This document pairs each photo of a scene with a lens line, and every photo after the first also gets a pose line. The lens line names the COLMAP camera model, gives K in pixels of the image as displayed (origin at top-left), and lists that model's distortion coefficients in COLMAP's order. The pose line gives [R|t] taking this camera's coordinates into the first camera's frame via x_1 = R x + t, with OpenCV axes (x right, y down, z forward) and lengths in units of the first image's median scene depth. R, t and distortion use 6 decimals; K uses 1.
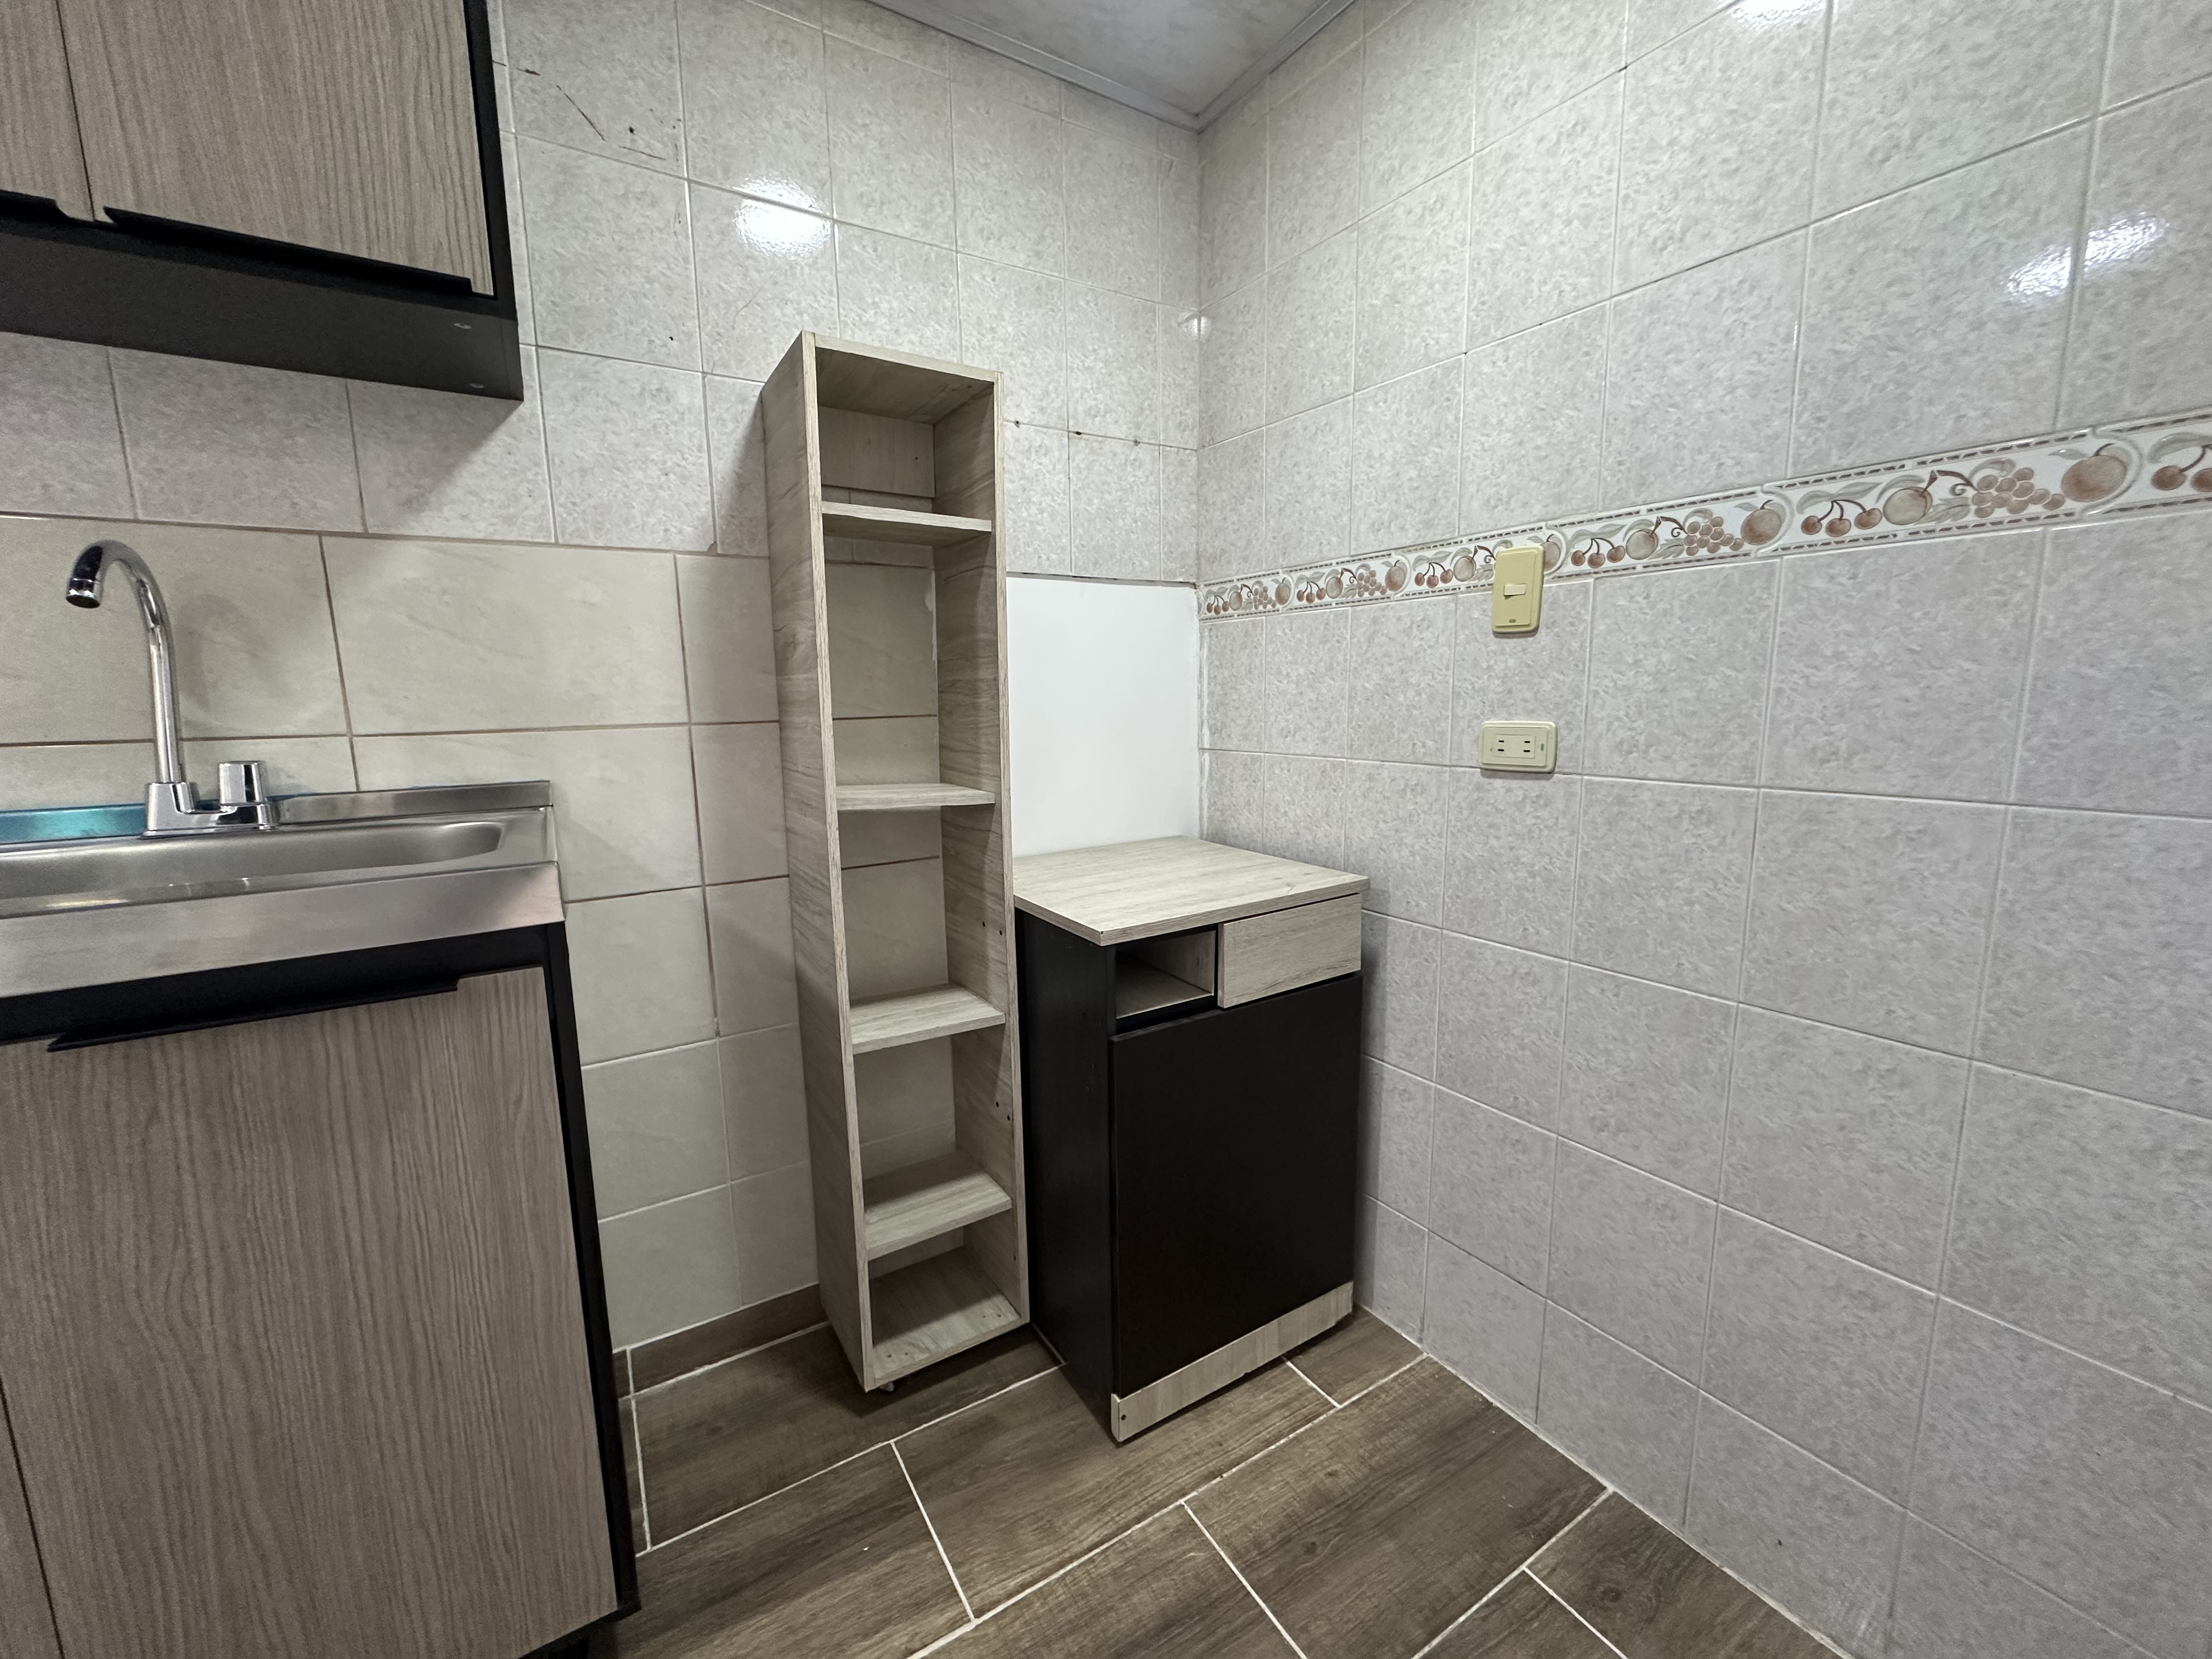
lens RADIAL K [[885.4, 0, 1106.3], [0, 885.4, 827.4], [0, 0, 1]] dist [-0.001572, 0.000456]
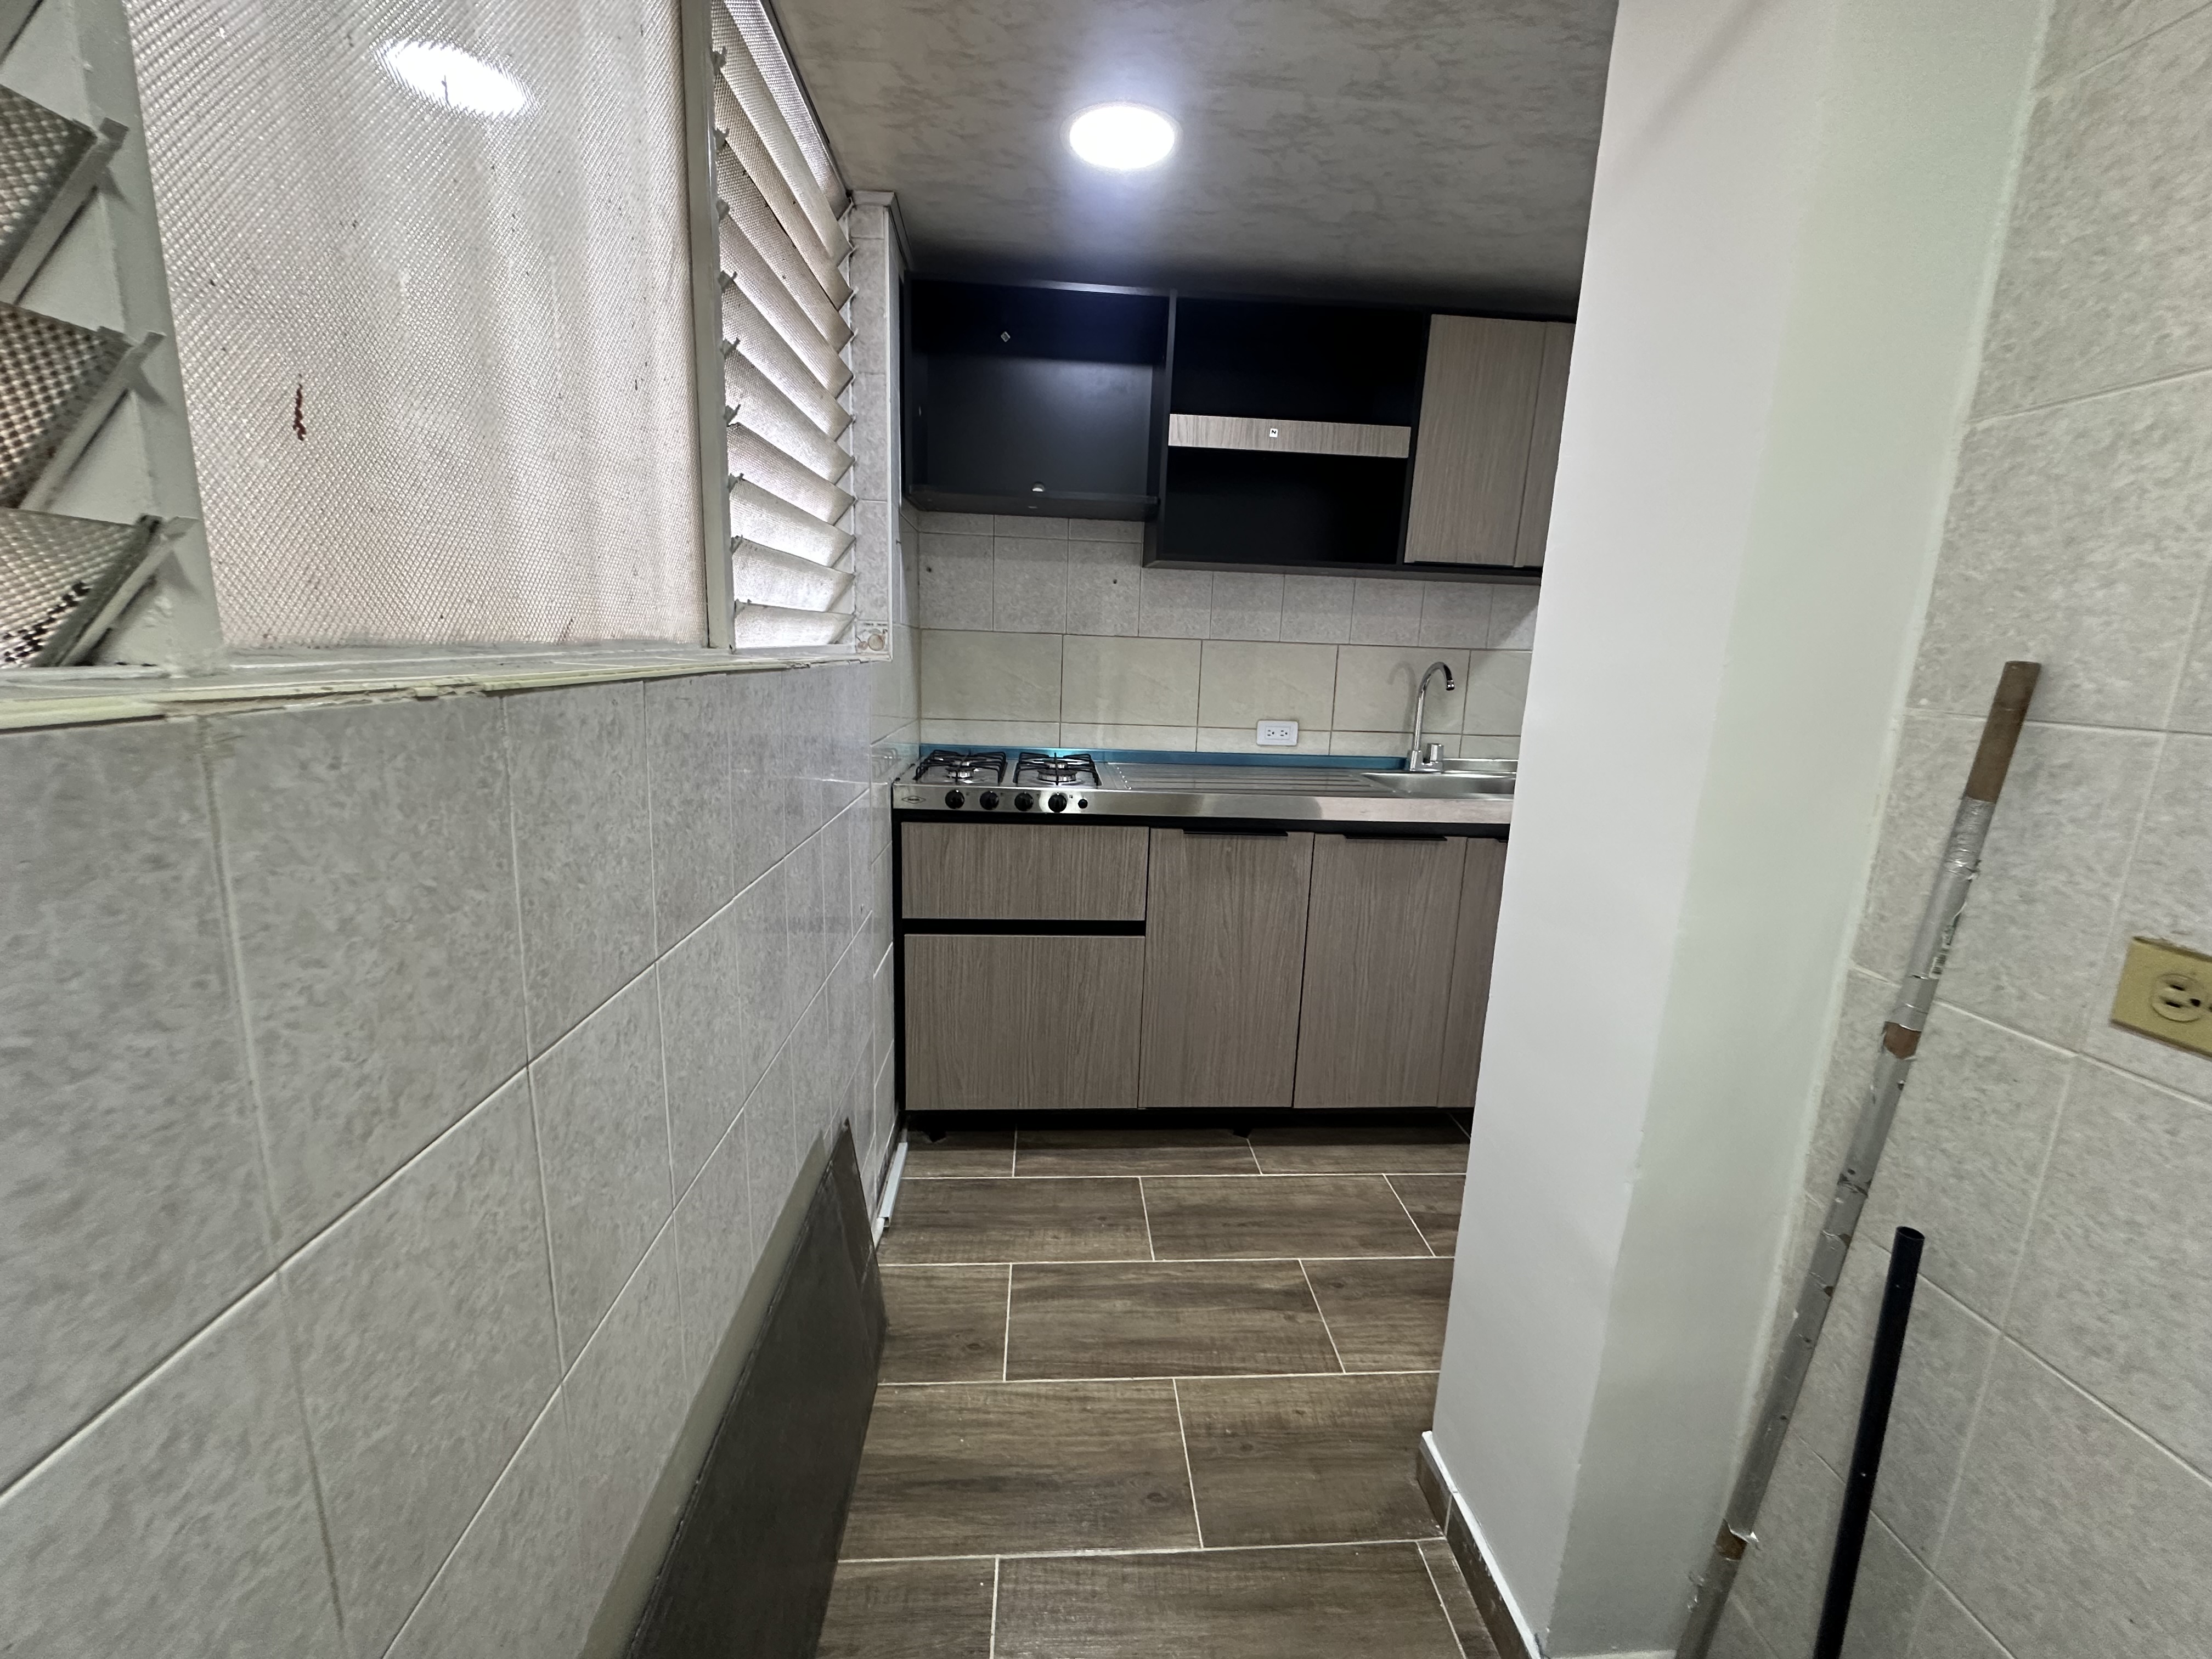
lens RADIAL K [[886.0, 0, 1107.9], [0, 886.0, 825.9], [0, 0, 1]] dist [-0.001063, -0.000001]
pose [[0.882310, 0.136691, -0.450384, -0.526383], [-0.116690, 0.990553, 0.072032, 0.067153], [0.455975, -0.010999, 0.889925, -1.335003]]
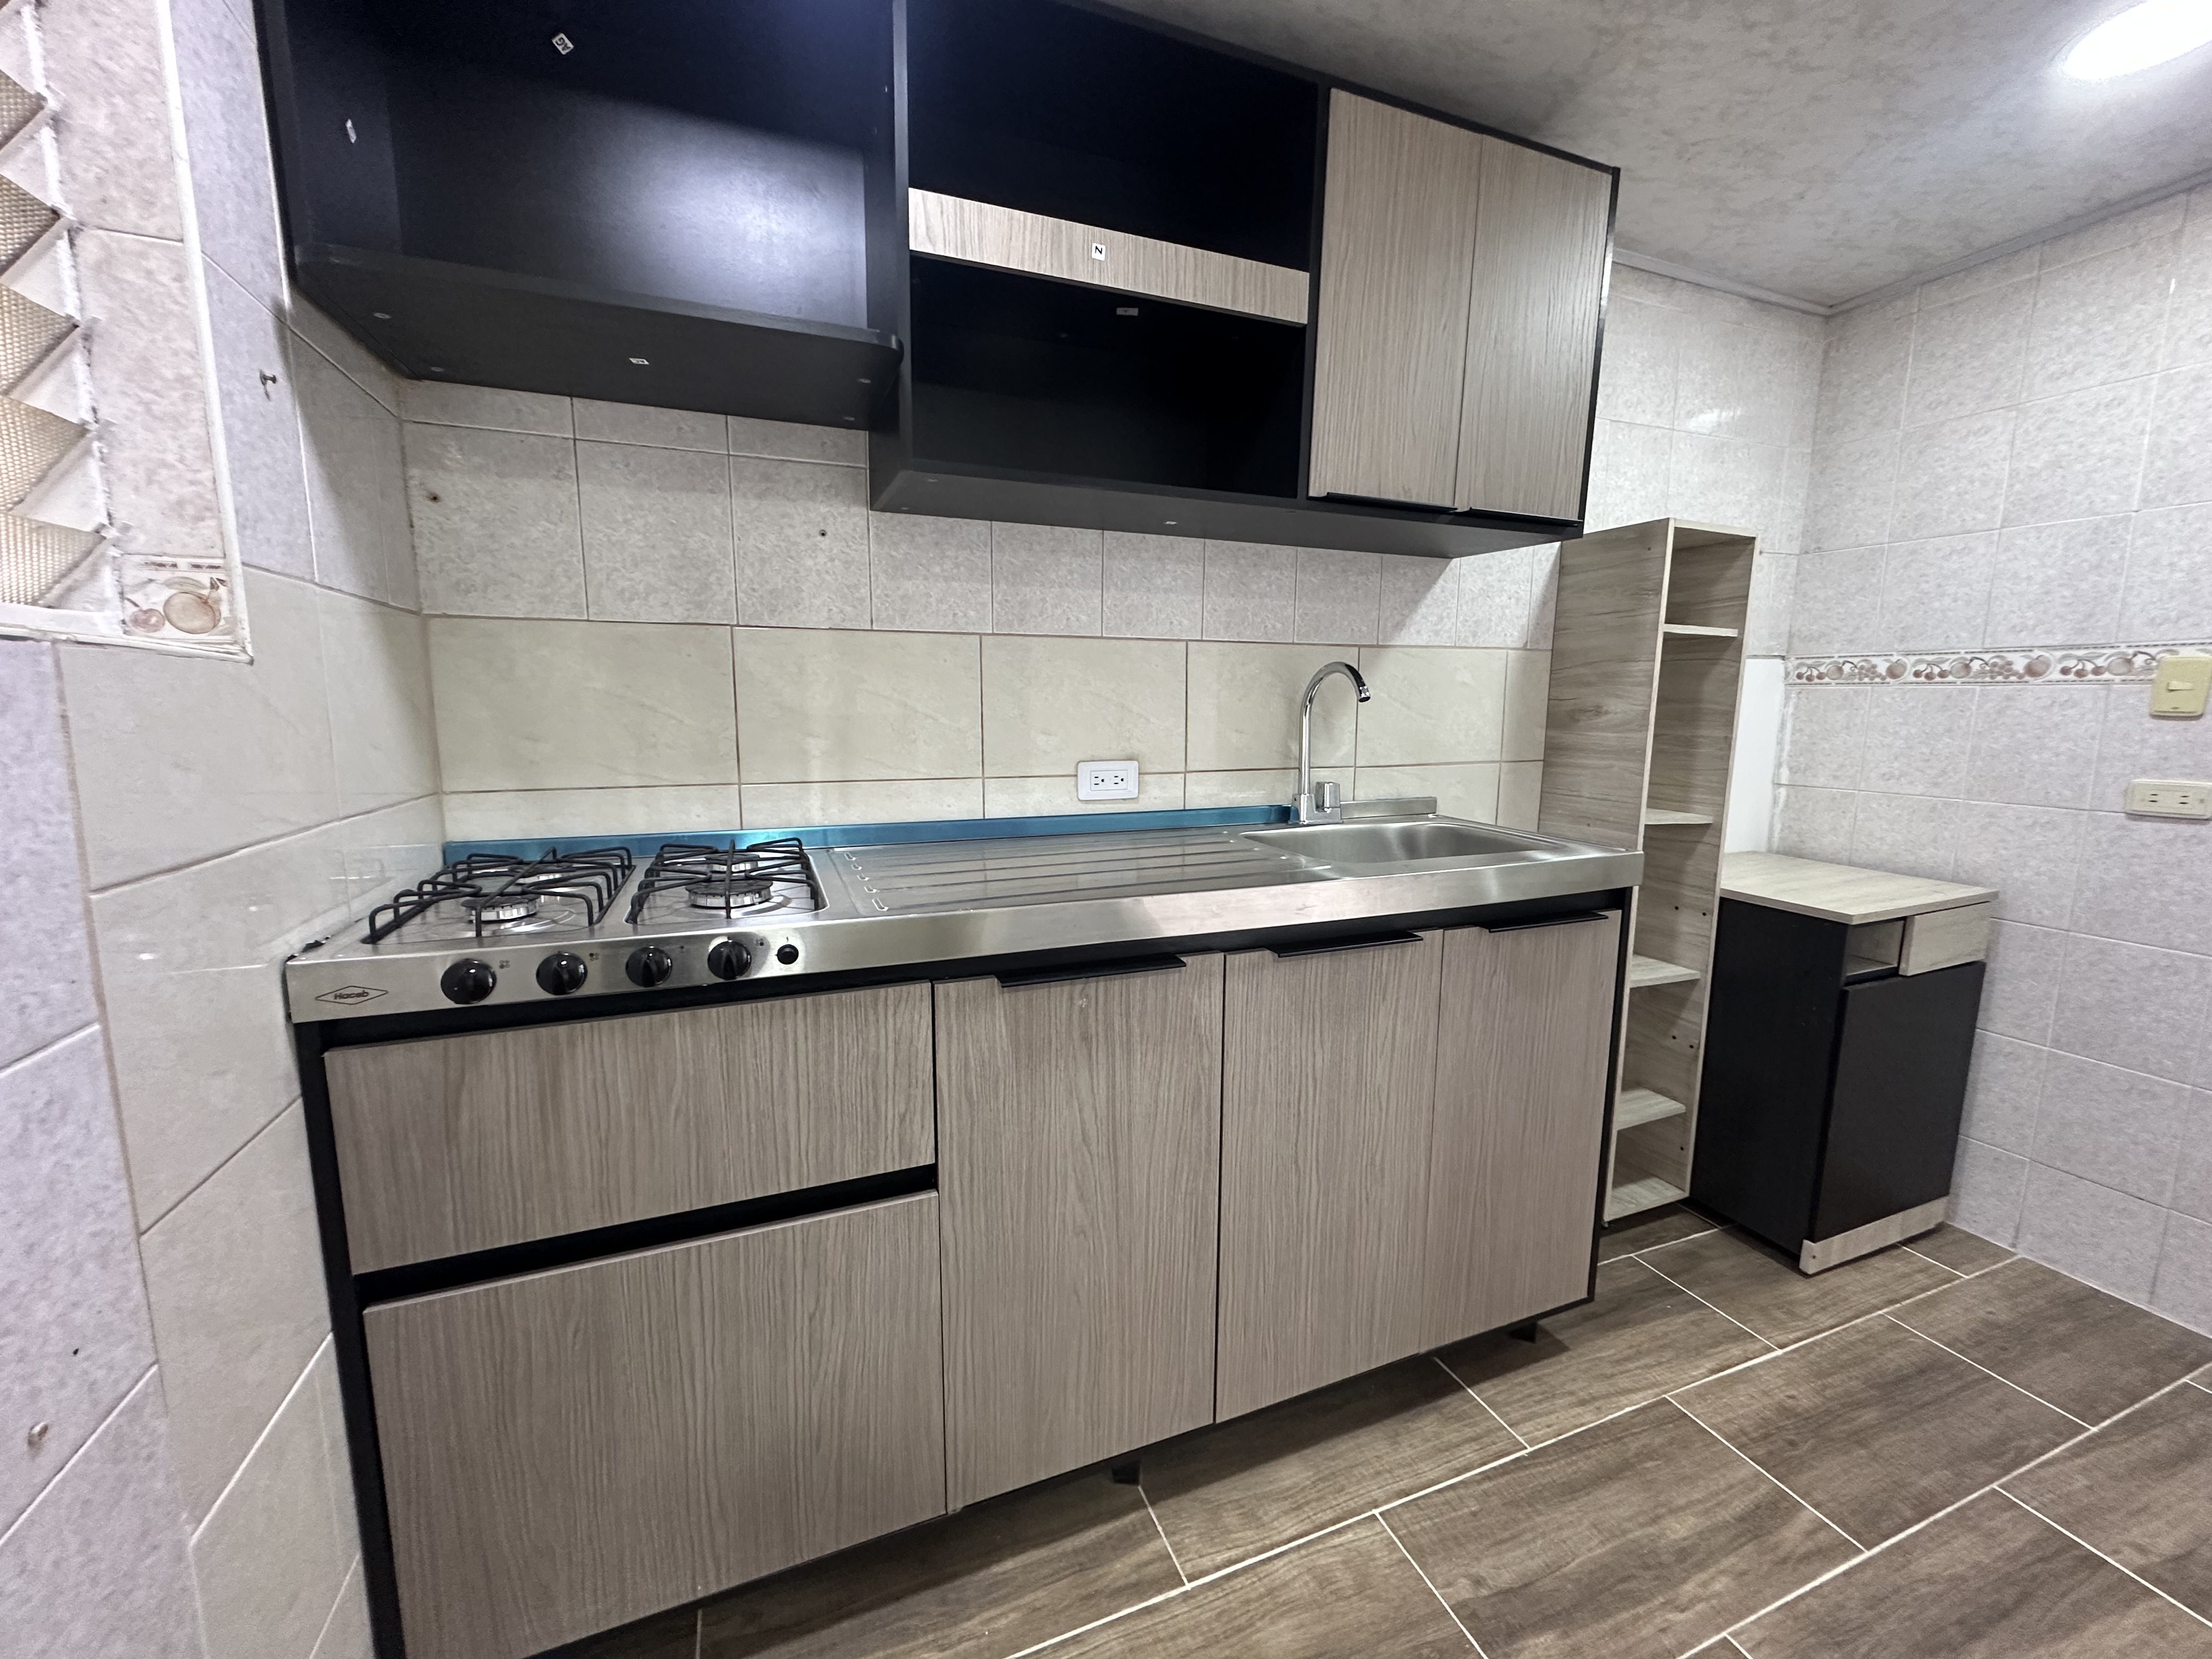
lens RADIAL K [[885.4, 0, 1106.3], [0, 885.4, 827.4], [0, 0, 1]] dist [-0.001572, 0.000456]
pose [[0.984133, 0.044631, -0.171725, -0.906024], [-0.045326, 0.998972, -0.000126, 0.026093], [0.171543, 0.007908, 0.985145, -0.618830]]
